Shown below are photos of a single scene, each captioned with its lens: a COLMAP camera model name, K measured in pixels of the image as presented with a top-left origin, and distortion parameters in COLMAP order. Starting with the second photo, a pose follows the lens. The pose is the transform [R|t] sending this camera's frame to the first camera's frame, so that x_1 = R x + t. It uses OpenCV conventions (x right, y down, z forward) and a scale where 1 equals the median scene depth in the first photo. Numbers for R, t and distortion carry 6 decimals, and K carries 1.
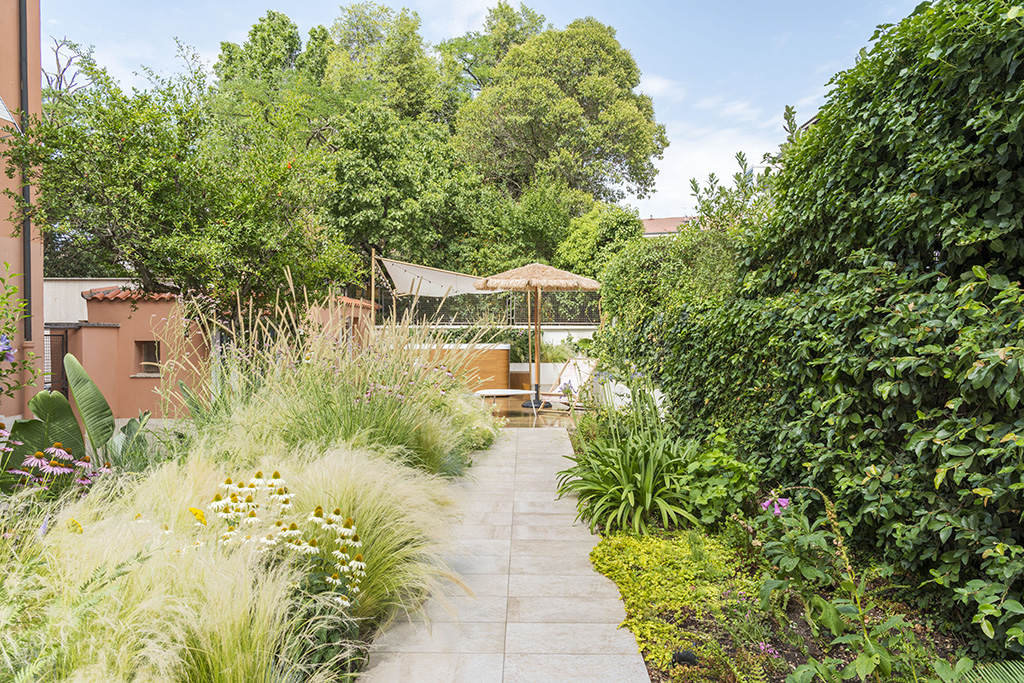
lens RADIAL K [[722.0, 0, 514.5], [0, 722.0, 349.1], [0, 0, 1]] dist [0.061555, -0.002106]
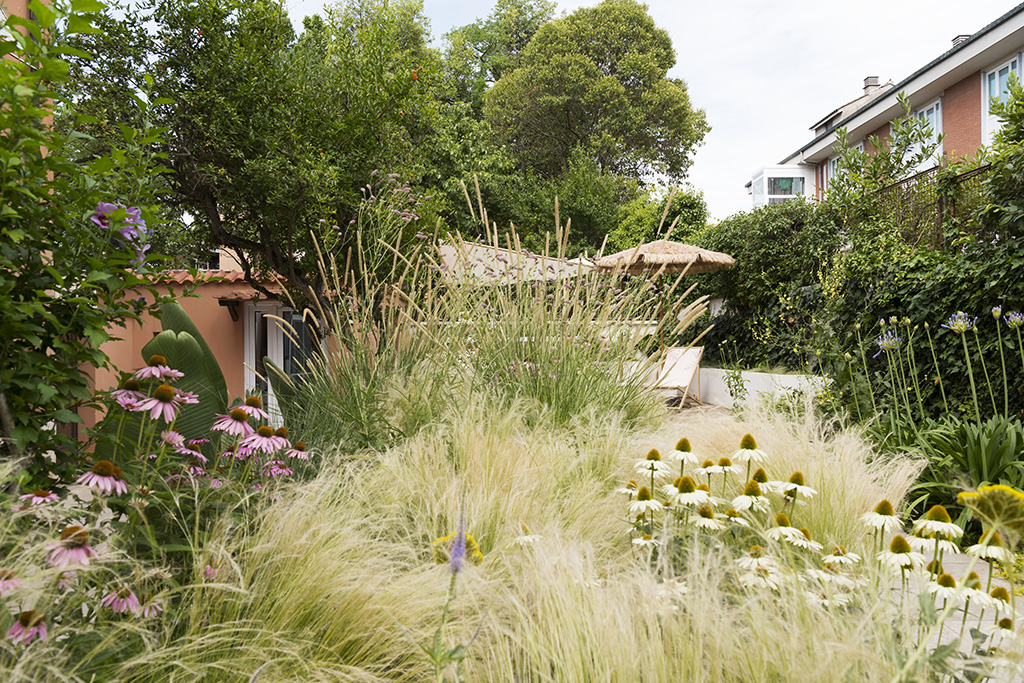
lens RADIAL K [[728.3, 0, 512.0], [0, 728.3, 341.5], [0, 0, 1]] dist [0.089283, 0.000479]
pose [[0.999138, -0.010225, 0.040242, -0.098469], [0.011688, 0.999274, -0.036273, 0.023403], [-0.039842, 0.036712, 0.998531, 0.099800]]
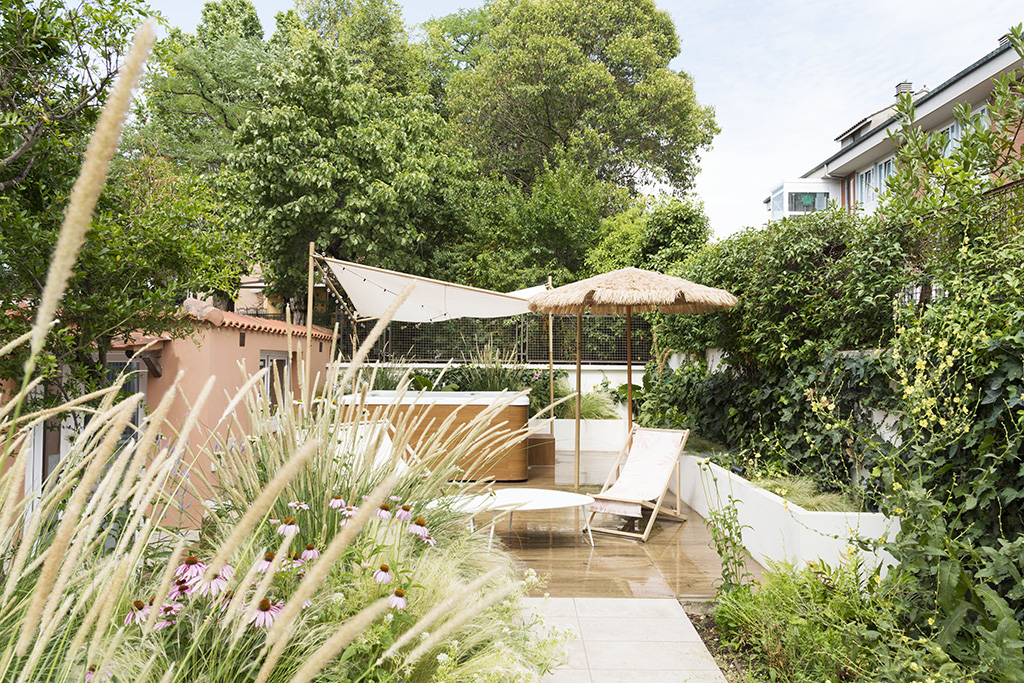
lens RADIAL K [[722.0, 0, 514.5], [0, 722.0, 349.1], [0, 0, 1]] dist [0.061555, -0.002106]
pose [[0.999857, 0.004440, 0.016290, -0.022907], [-0.003698, 0.998967, -0.045299, -0.015332], [-0.016474, 0.045233, 0.998841, 0.288763]]
